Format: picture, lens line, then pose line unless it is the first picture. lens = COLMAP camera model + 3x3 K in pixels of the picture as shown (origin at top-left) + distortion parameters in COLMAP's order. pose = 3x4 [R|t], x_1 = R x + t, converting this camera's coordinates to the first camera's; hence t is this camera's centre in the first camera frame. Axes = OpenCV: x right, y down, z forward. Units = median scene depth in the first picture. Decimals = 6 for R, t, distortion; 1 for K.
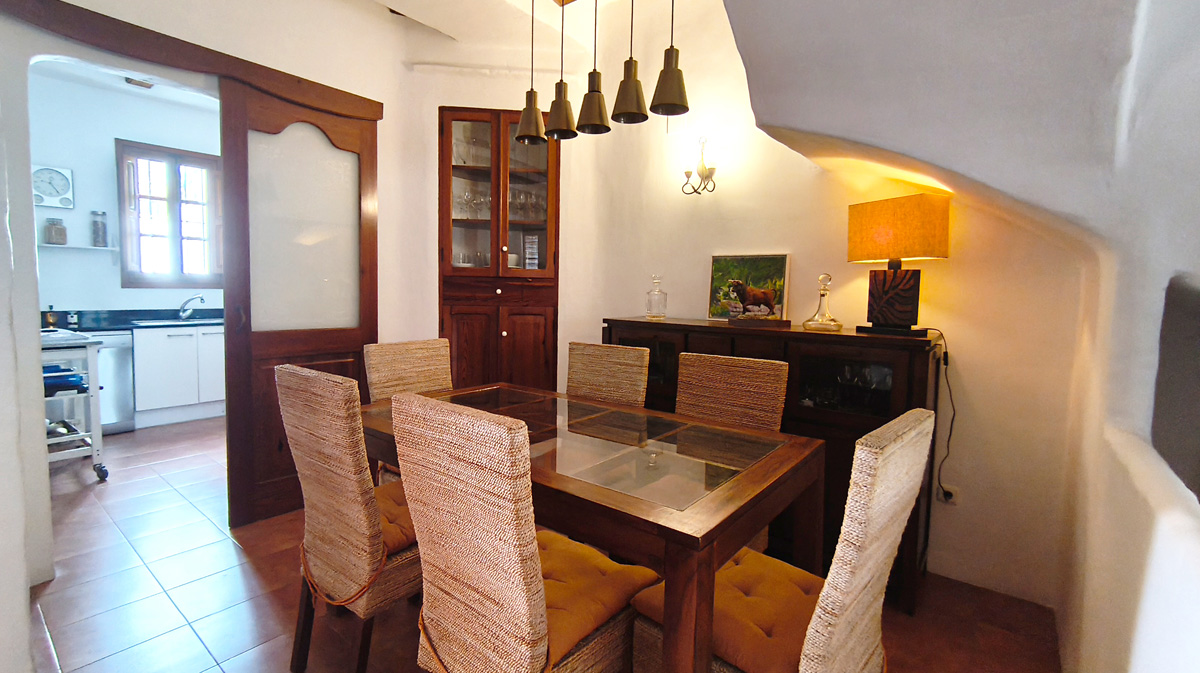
lens RADIAL K [[531.9, 0, 598.7], [0, 531.9, 327.2], [0, 0, 1]] dist [-0.000025, 0.000071]
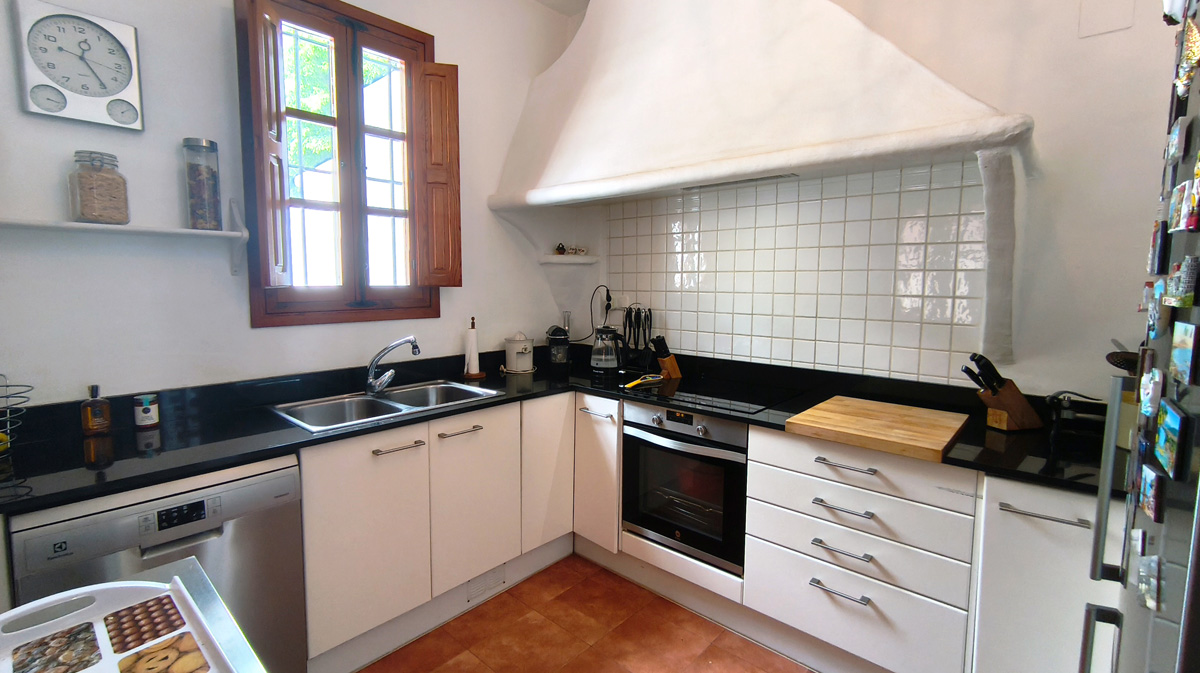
lens RADIAL K [[536.5, 0, 587.9], [0, 536.5, 320.8], [0, 0, 1]] dist [0.001682, 0.000429]
pose [[0.997164, -0.010023, -0.074589, -0.623203], [0.011244, 0.999809, 0.015964, -0.085998], [0.074415, -0.016757, 0.997087, 0.619045]]
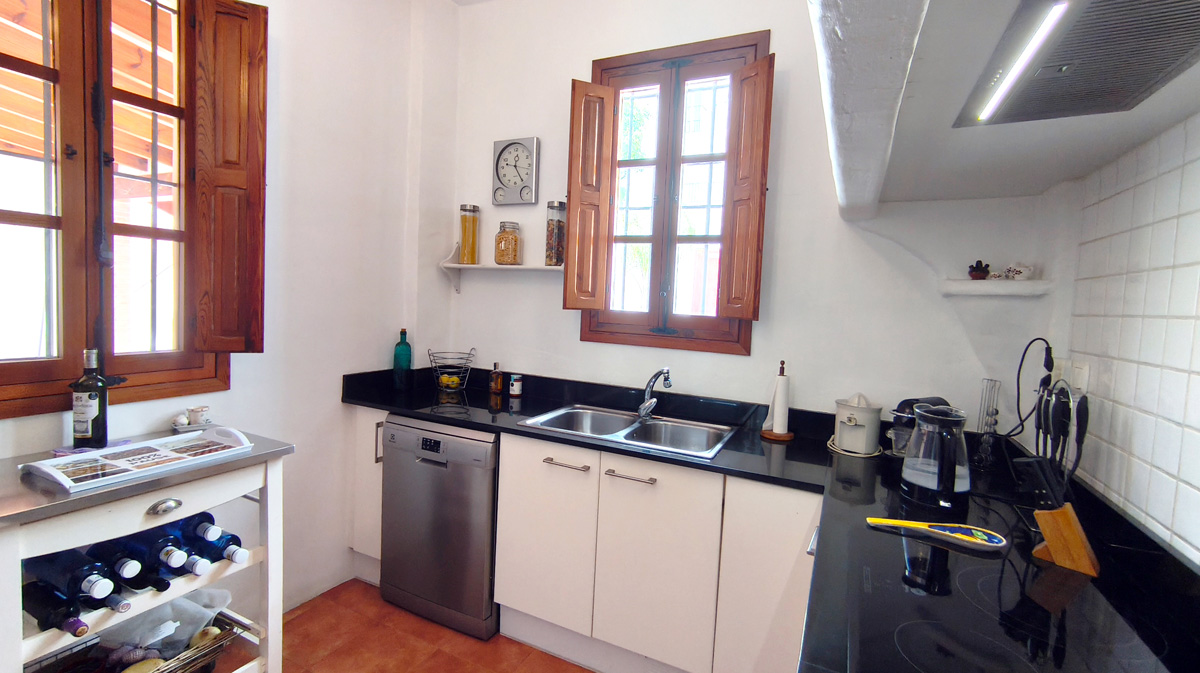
lens RADIAL K [[513.7, 0, 607.3], [0, 513.7, 326.1], [0, 0, 1]] dist [-0.001120, 0.000023]
pose [[0.222862, 0.041431, -0.973969, -0.396130], [-0.102214, 0.994583, 0.018919, -0.104627], [0.969477, 0.095337, 0.225889, 0.947469]]
